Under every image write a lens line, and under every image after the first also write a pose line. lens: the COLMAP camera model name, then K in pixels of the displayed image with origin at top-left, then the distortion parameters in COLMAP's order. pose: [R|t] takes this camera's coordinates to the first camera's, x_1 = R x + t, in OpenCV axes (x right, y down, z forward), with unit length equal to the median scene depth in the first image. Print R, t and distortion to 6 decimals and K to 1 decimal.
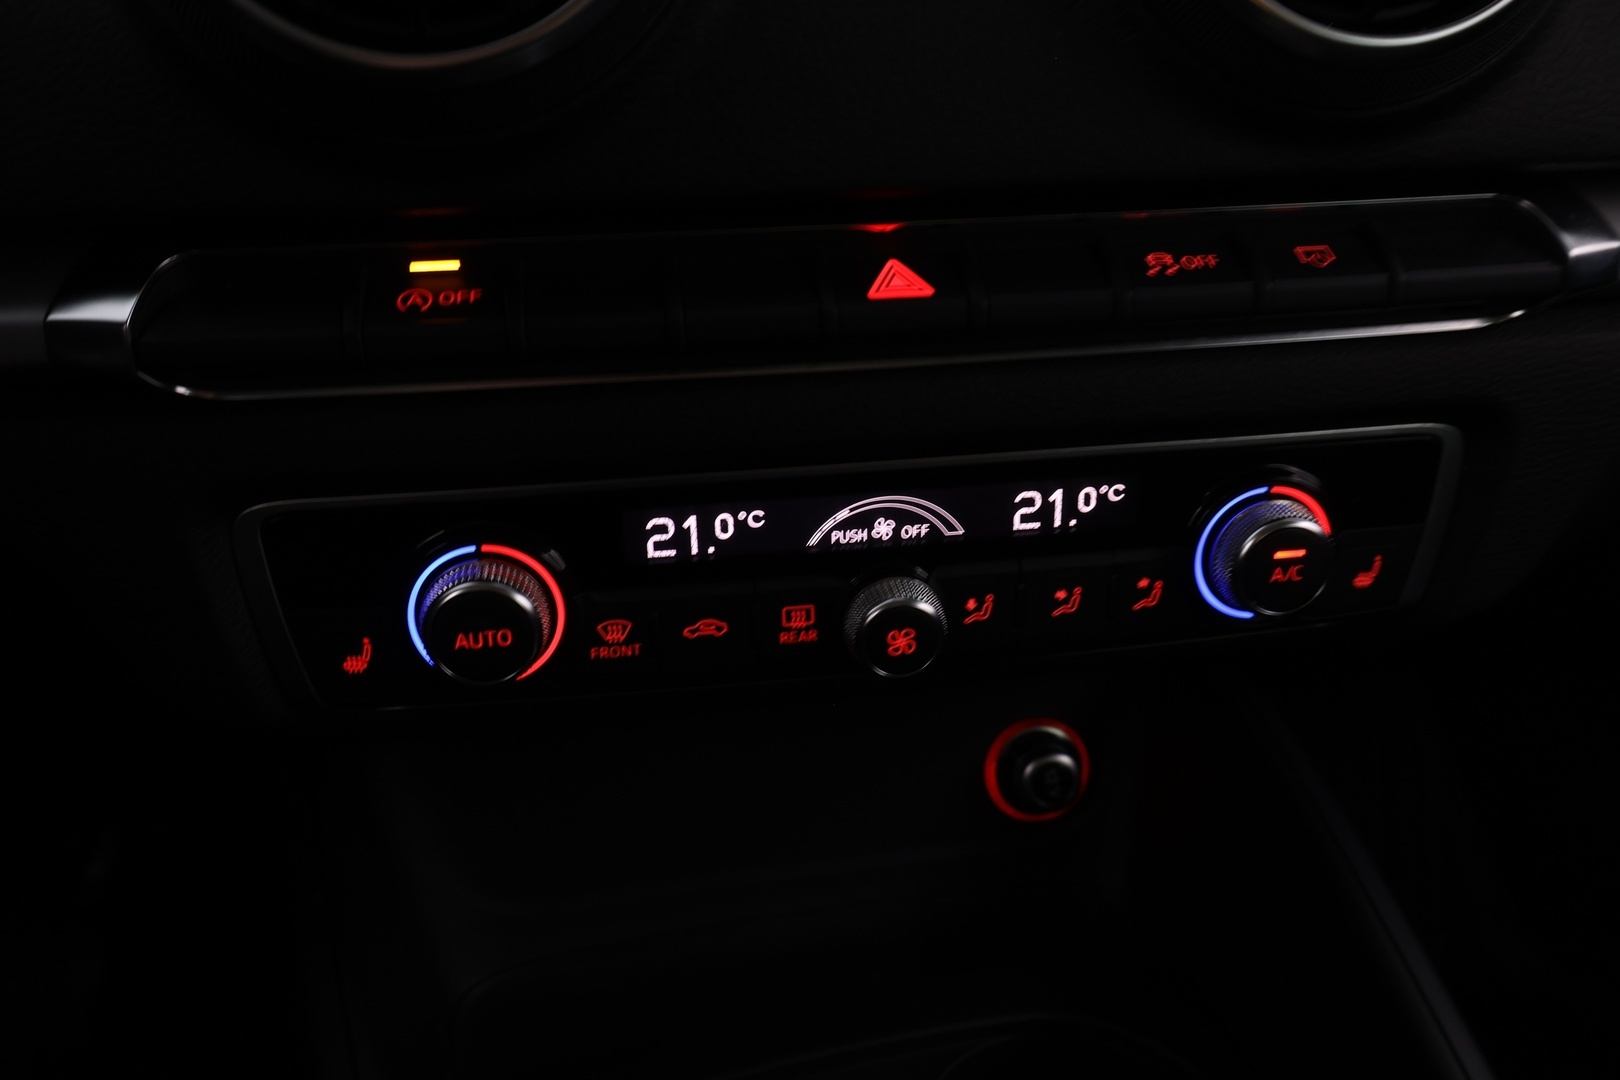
lens RADIAL K [[1434.3, 0, 778.6], [0, 1434.3, 542.4], [0, 0, 1]] dist [0.010424, 0.020422]
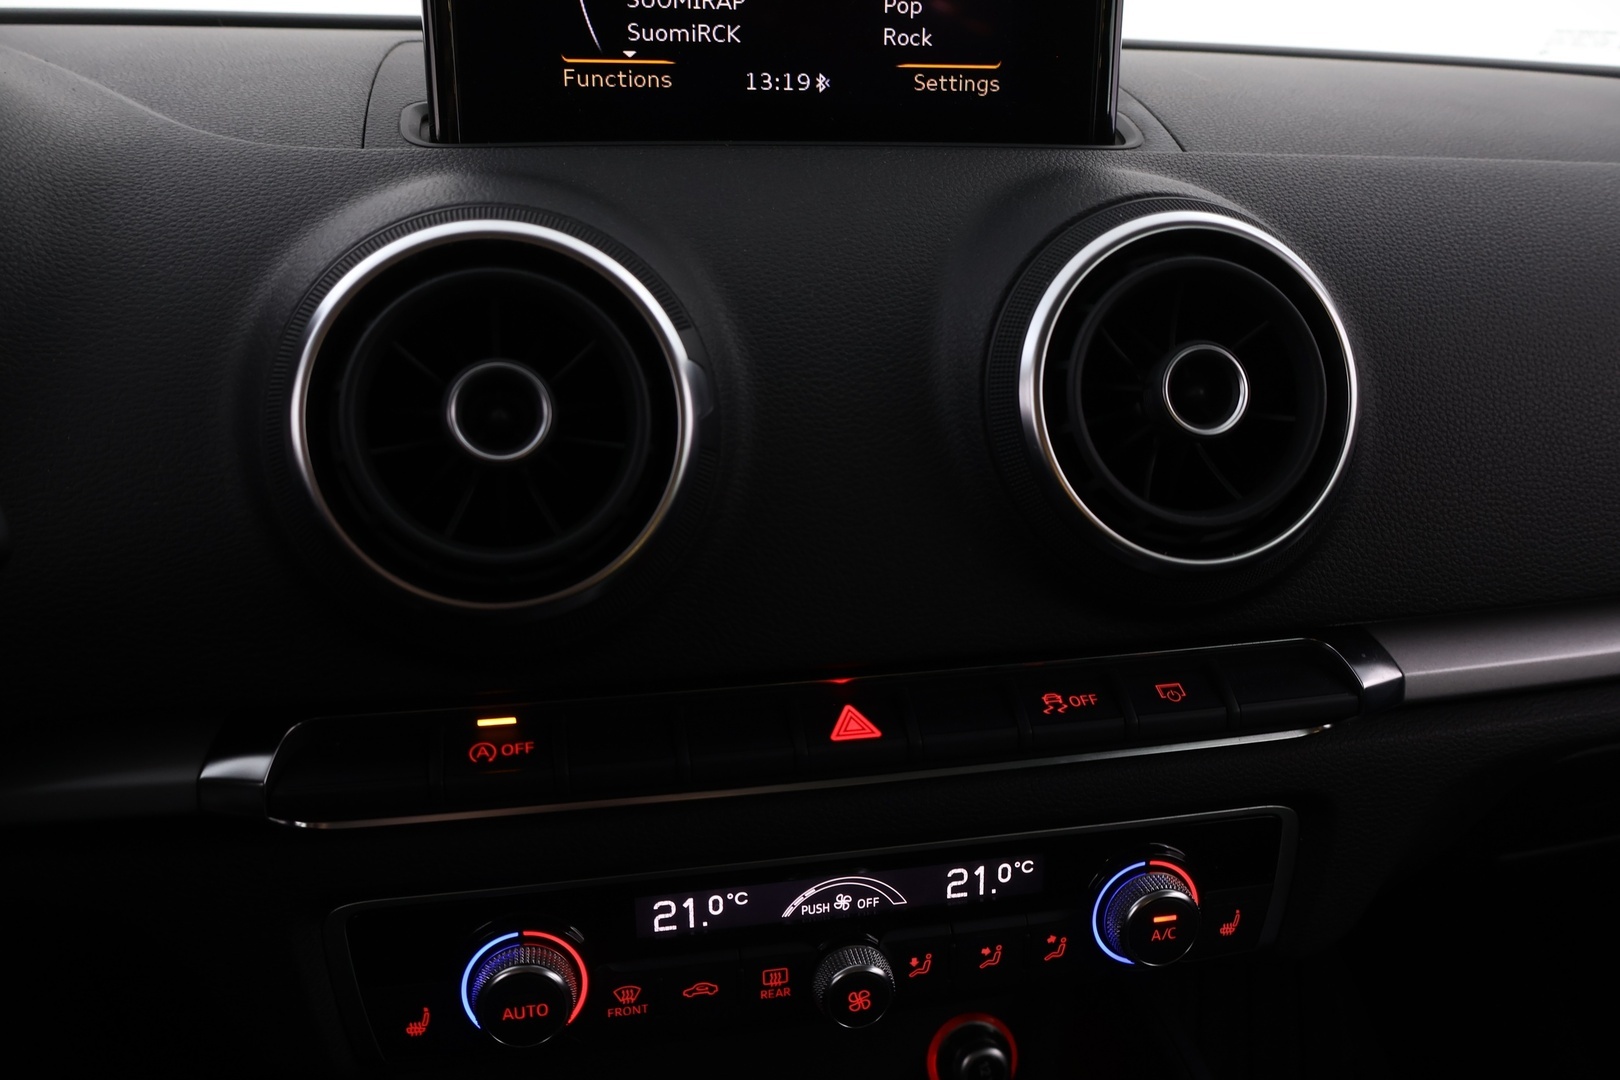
lens RADIAL K [[1434.3, 0, 778.6], [0, 1434.3, 542.4], [0, 0, 1]] dist [0.010424, 0.020422]
pose [[0.998888, -0.004215, 0.046955, -0.040571], [0.010233, 0.991635, -0.128667, -0.162491], [-0.046020, 0.129004, 0.990576, -0.277774]]
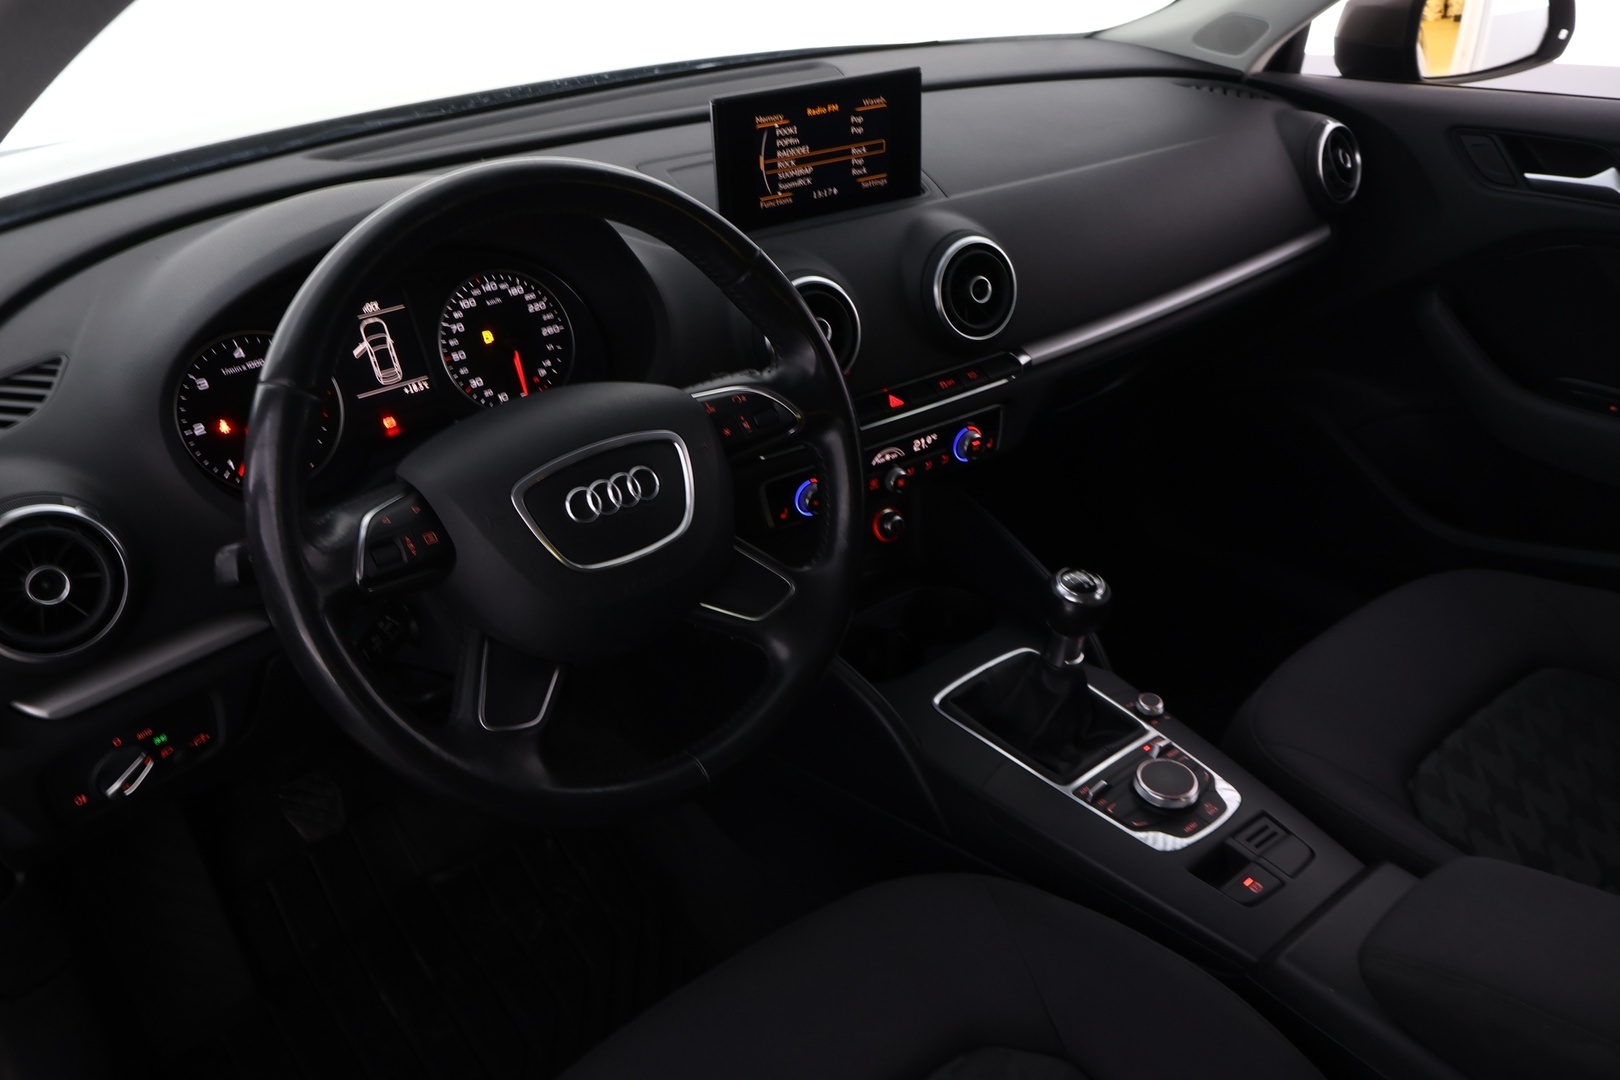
lens RADIAL K [[1434.3, 0, 778.6], [0, 1434.3, 542.4], [0, 0, 1]] dist [0.010424, 0.020422]
pose [[0.913382, -0.219905, 0.342600, -1.677804], [0.192944, 0.974872, 0.111347, -0.289870], [-0.358477, -0.035600, 0.932859, -2.721566]]
